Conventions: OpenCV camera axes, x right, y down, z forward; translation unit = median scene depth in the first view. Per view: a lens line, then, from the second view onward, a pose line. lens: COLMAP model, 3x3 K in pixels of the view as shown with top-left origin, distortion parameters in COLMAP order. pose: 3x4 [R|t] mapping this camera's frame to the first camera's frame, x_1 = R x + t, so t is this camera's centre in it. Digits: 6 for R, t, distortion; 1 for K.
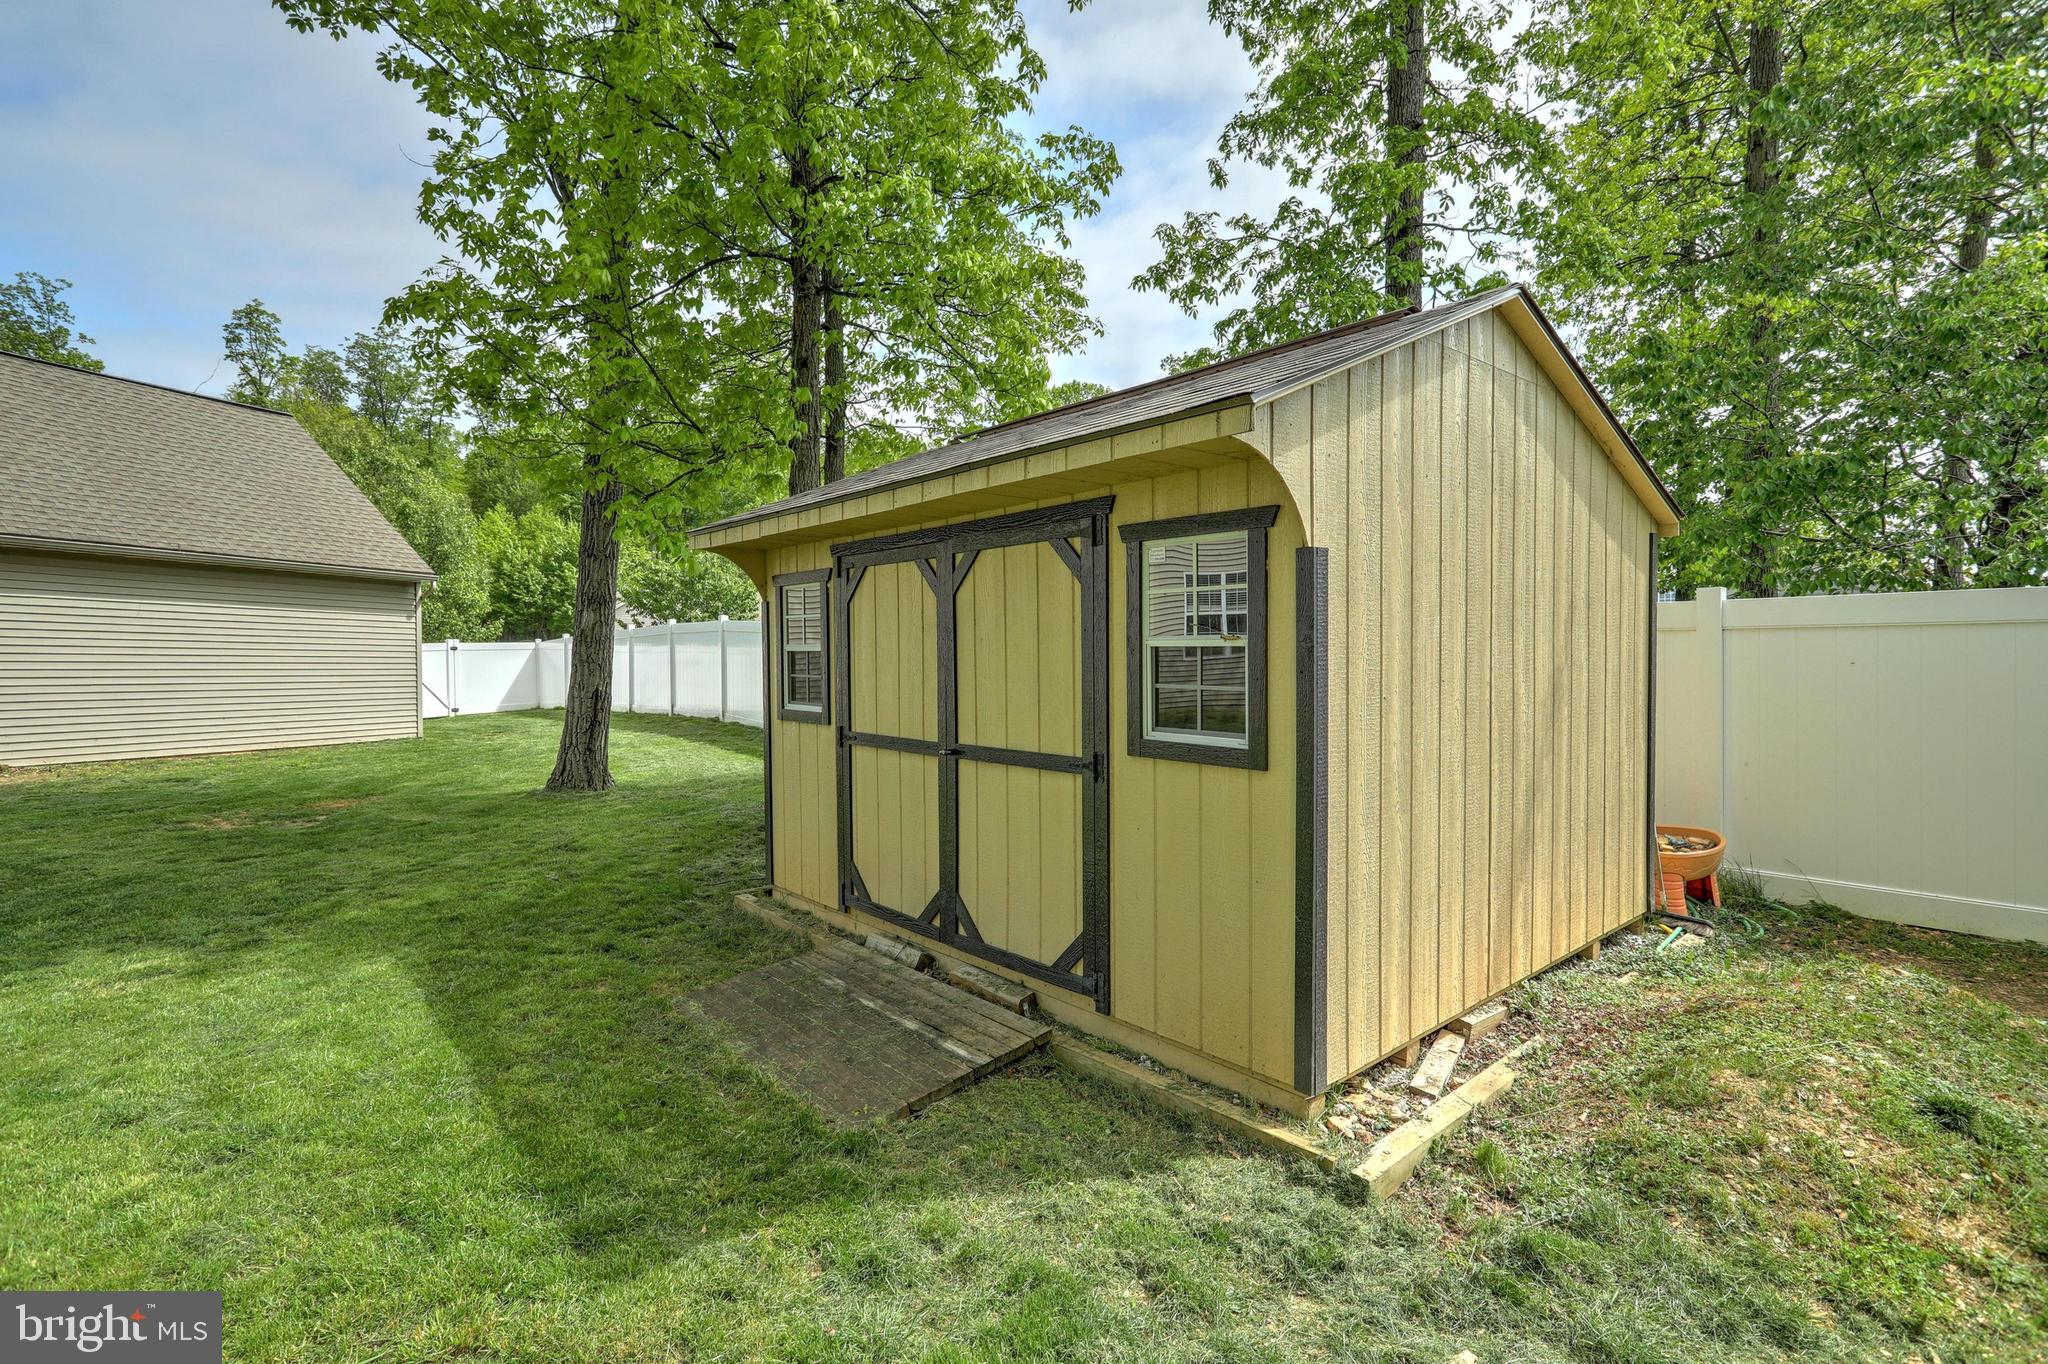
lens RADIAL K [[972.0, 0, 1027.2], [0, 972.0, 677.9], [0, 0, 1]] dist [-0.002231, 0.001604]
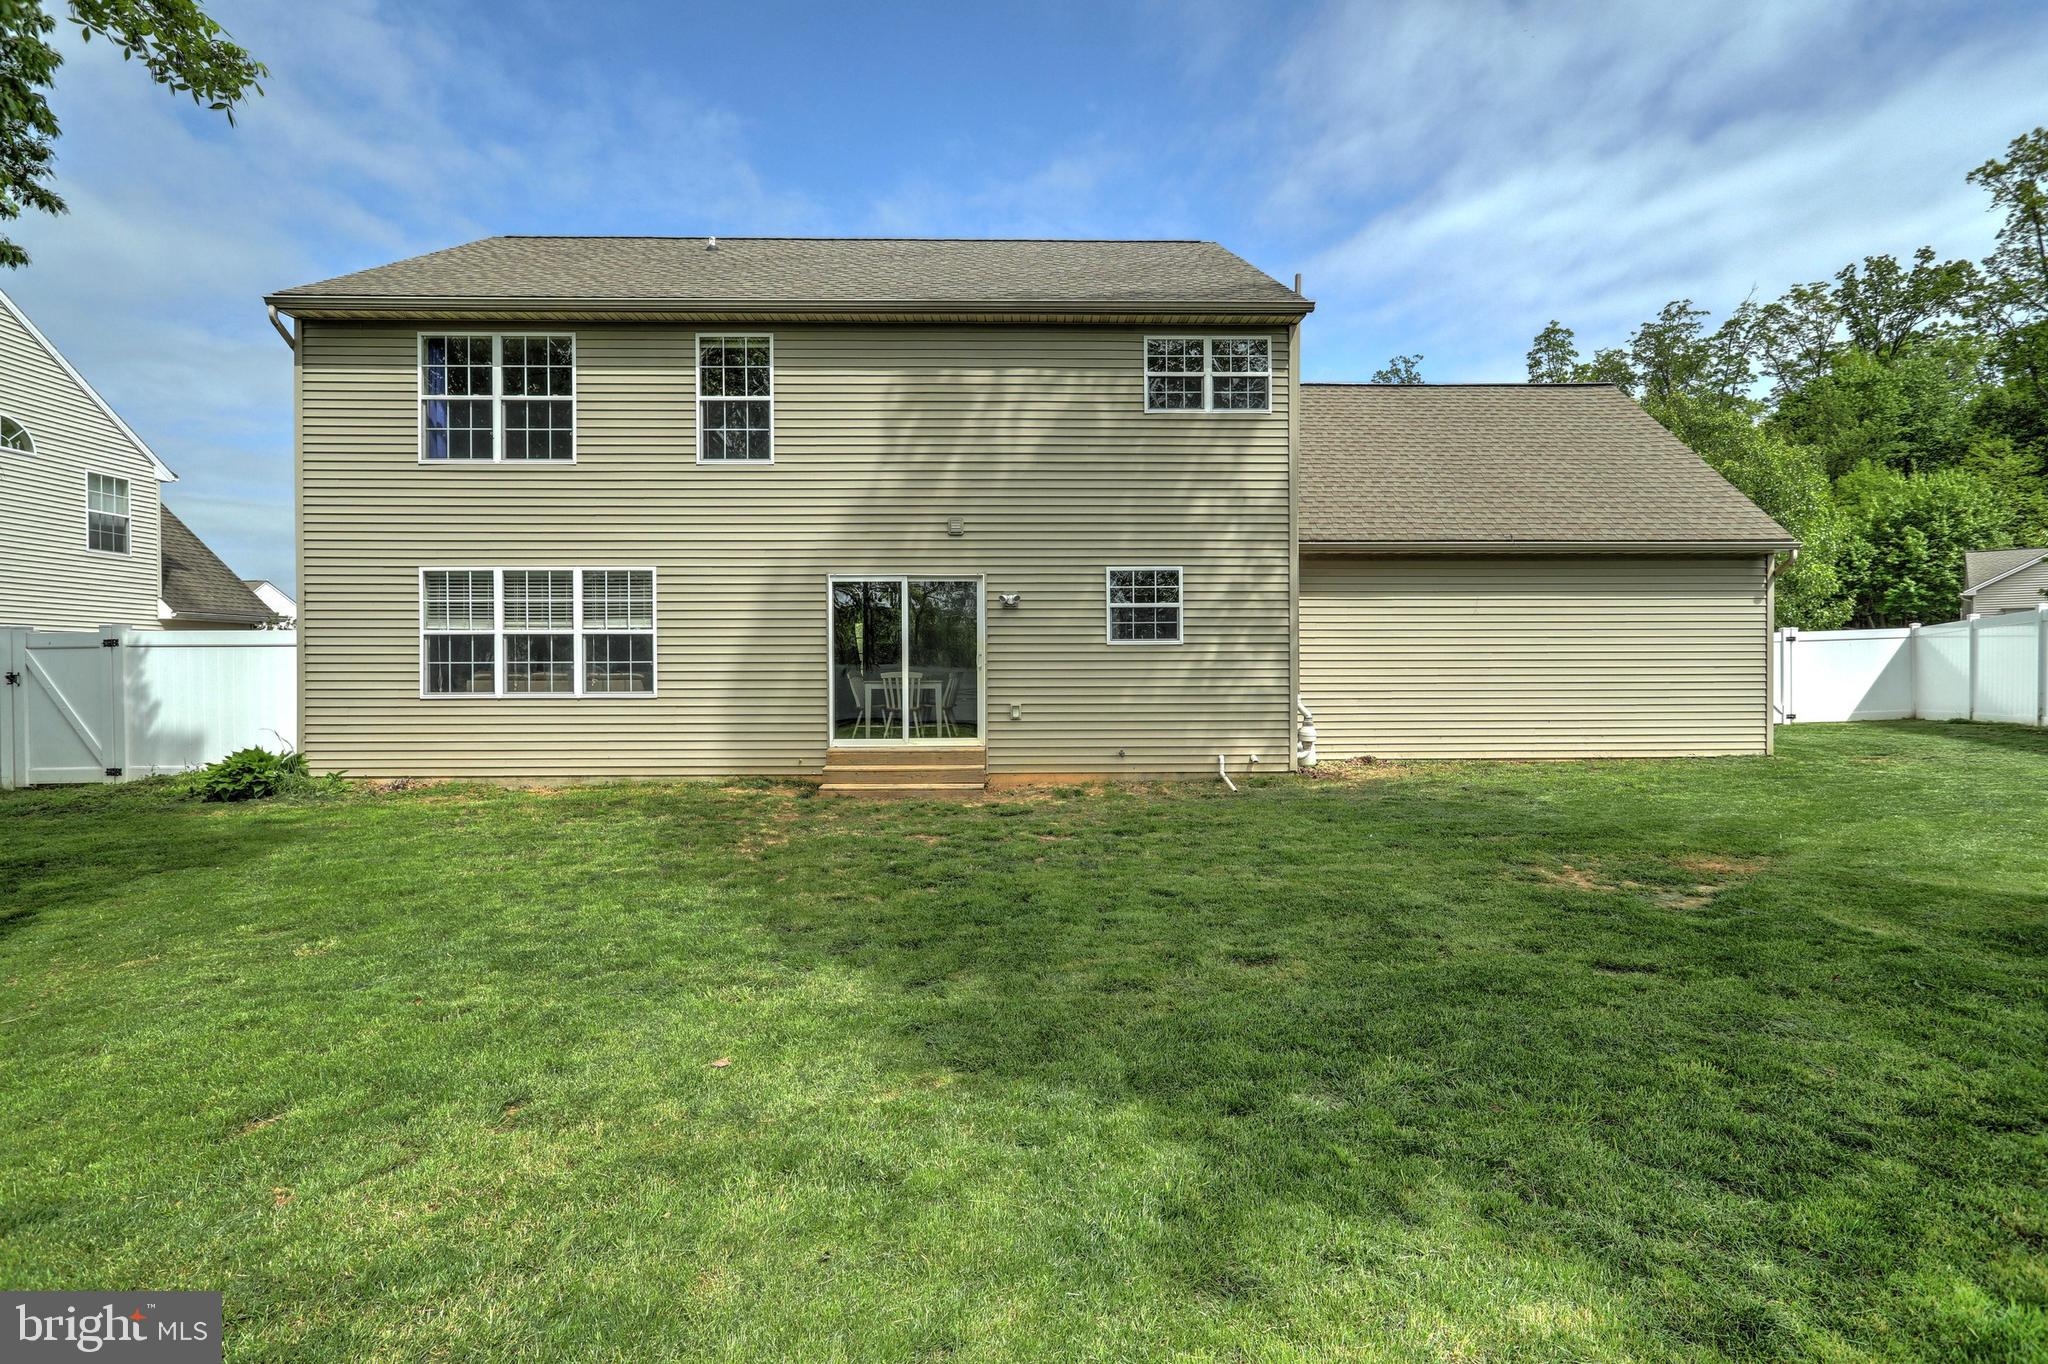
lens RADIAL K [[963.3, 0, 1025.5], [0, 963.3, 678.3], [0, 0, 1]] dist [-0.004859, 0.000553]
pose [[0.394251, 0.009047, -0.918958, -0.086098], [-0.002556, 0.999958, 0.008748, -0.002635], [0.918999, -0.001100, 0.394258, 0.086180]]
